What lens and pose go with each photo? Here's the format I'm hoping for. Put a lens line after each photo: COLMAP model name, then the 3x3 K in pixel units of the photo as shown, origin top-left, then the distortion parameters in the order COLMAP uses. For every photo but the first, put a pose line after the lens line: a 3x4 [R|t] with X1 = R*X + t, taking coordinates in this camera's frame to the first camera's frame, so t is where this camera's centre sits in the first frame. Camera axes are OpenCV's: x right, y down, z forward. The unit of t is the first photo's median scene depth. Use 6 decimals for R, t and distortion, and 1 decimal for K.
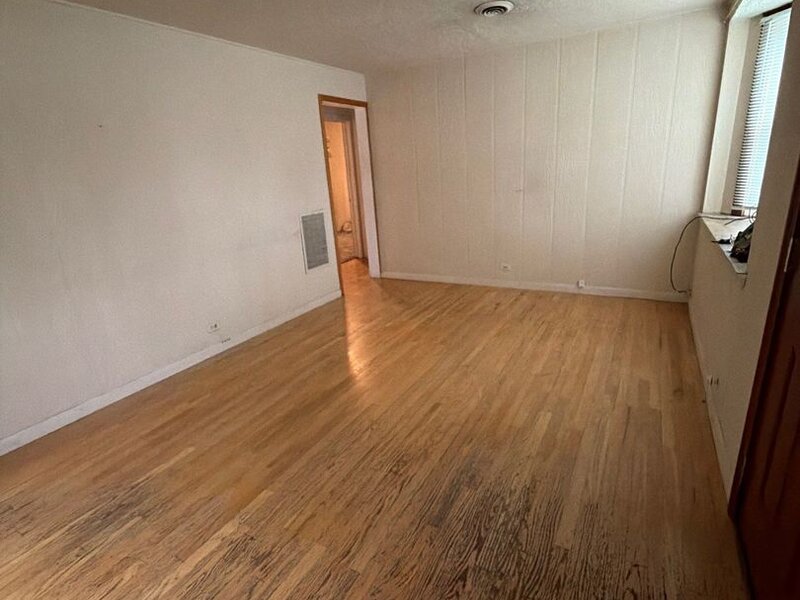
lens RADIAL K [[426.2, 0, 400.2], [0, 426.2, 295.4], [0, 0, 1]] dist [-0.002467, 0.003021]
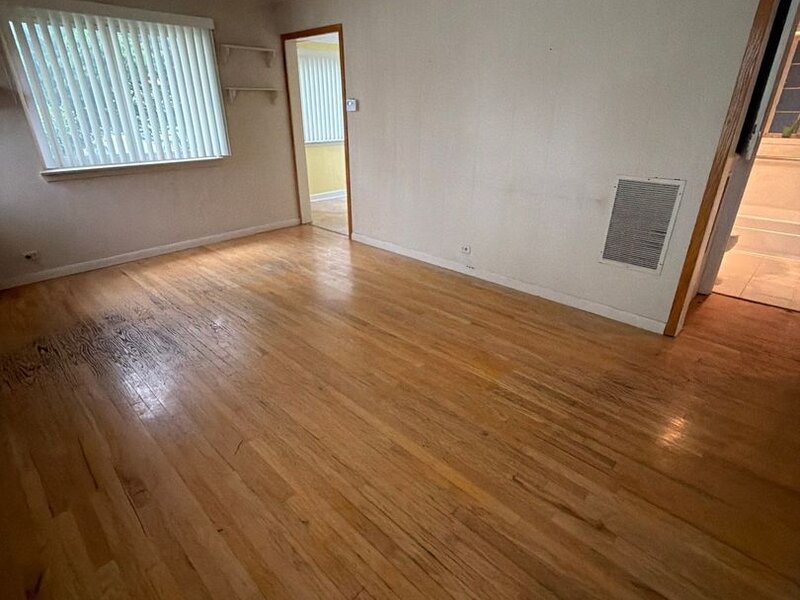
lens RADIAL K [[426.2, 0, 399.5], [0, 426.2, 302.4], [0, 0, 1]] dist [-0.002467, 0.003021]
pose [[-0.250080, 0.464432, -0.849566, 0.821497], [-0.264564, 0.811277, 0.521378, -0.467286], [0.931378, 0.355151, -0.080012, 1.332949]]
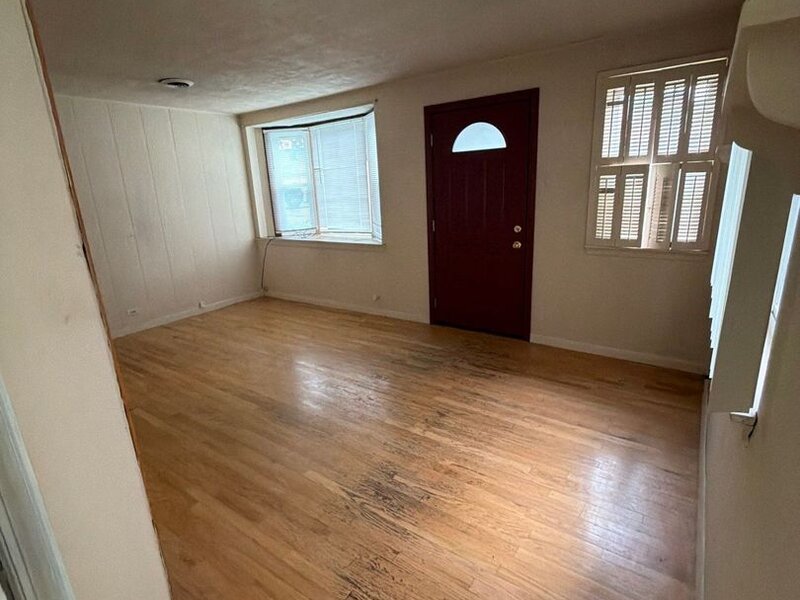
lens RADIAL K [[426.2, 0, 398.5], [0, 426.2, 300.9], [0, 0, 1]] dist [-0.002467, 0.003021]
pose [[0.093897, -0.207330, 0.973754, -1.208276], [0.329264, 0.929504, 0.166158, -0.094322], [-0.939558, 0.305021, 0.155544, 0.475398]]
